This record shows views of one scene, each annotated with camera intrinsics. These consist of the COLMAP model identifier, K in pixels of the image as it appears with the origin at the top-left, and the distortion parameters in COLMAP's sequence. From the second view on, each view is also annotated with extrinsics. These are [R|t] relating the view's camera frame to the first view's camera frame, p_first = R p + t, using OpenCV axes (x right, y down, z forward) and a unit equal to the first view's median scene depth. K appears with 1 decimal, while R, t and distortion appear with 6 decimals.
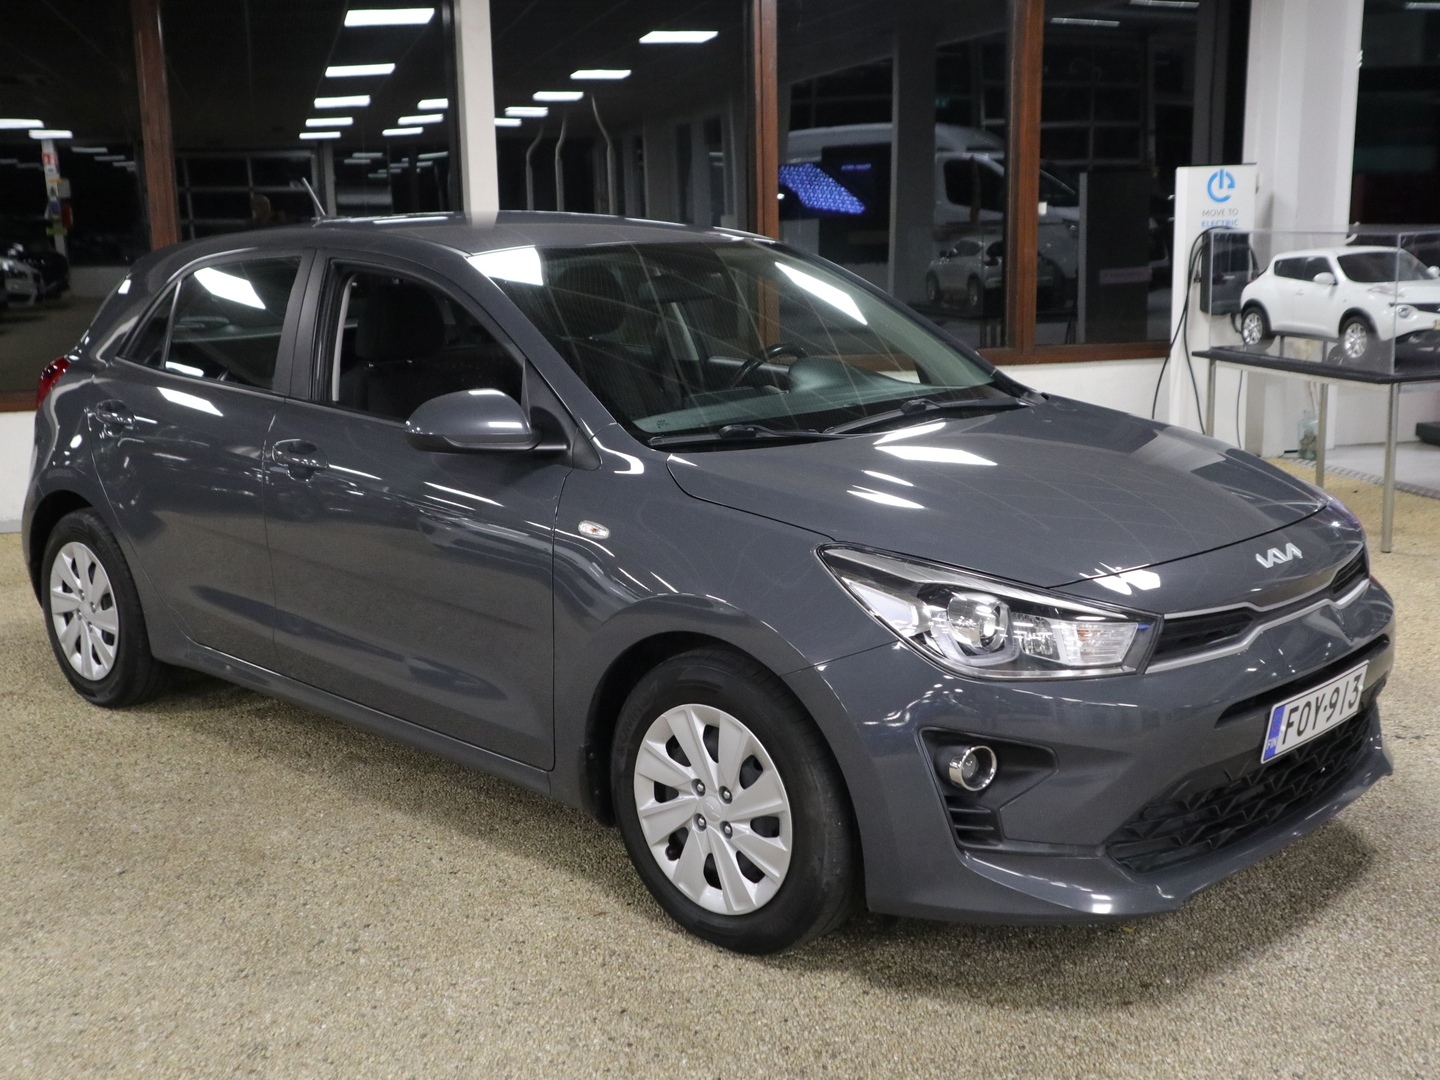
lens RADIAL K [[1725.7, 0, 718.0], [0, 1725.7, 534.9], [0, 0, 1]] dist [0.006069, 0.000000]
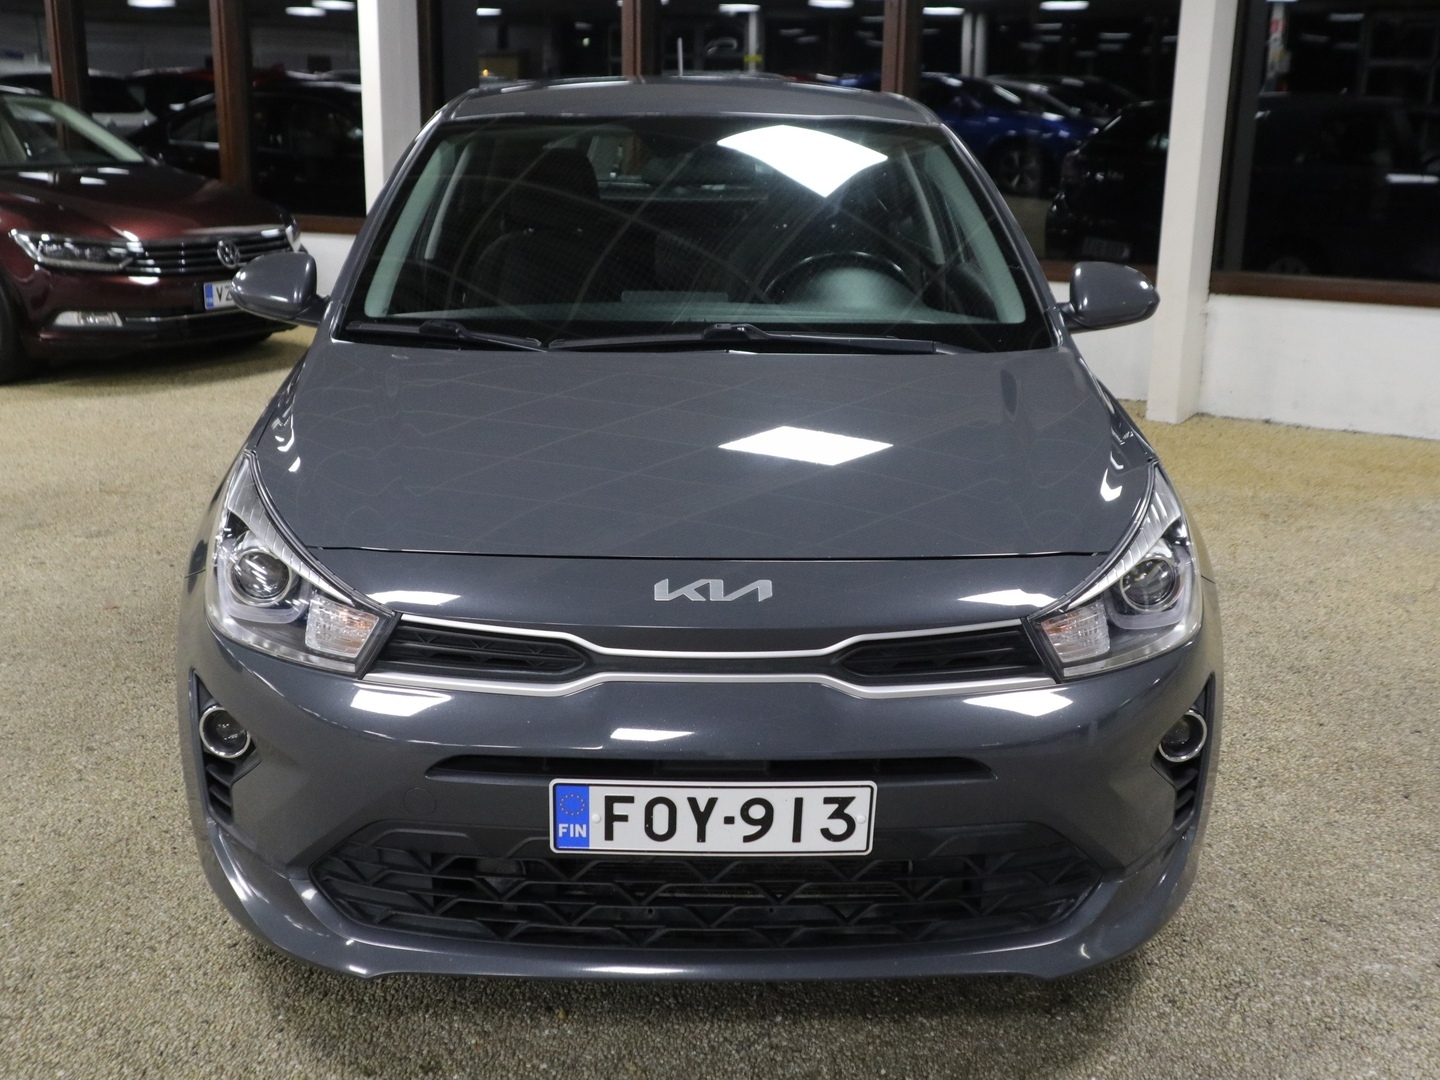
lens RADIAL K [[1725.7, 0, 717.7], [0, 1725.7, 545.9], [0, 0, 1]] dist [0.006069, 0.000000]
pose [[0.715450, 0.217030, -0.664101, 0.799140], [-0.168129, 0.976078, 0.137856, -0.105789], [0.678133, 0.013026, 0.734824, 0.482644]]
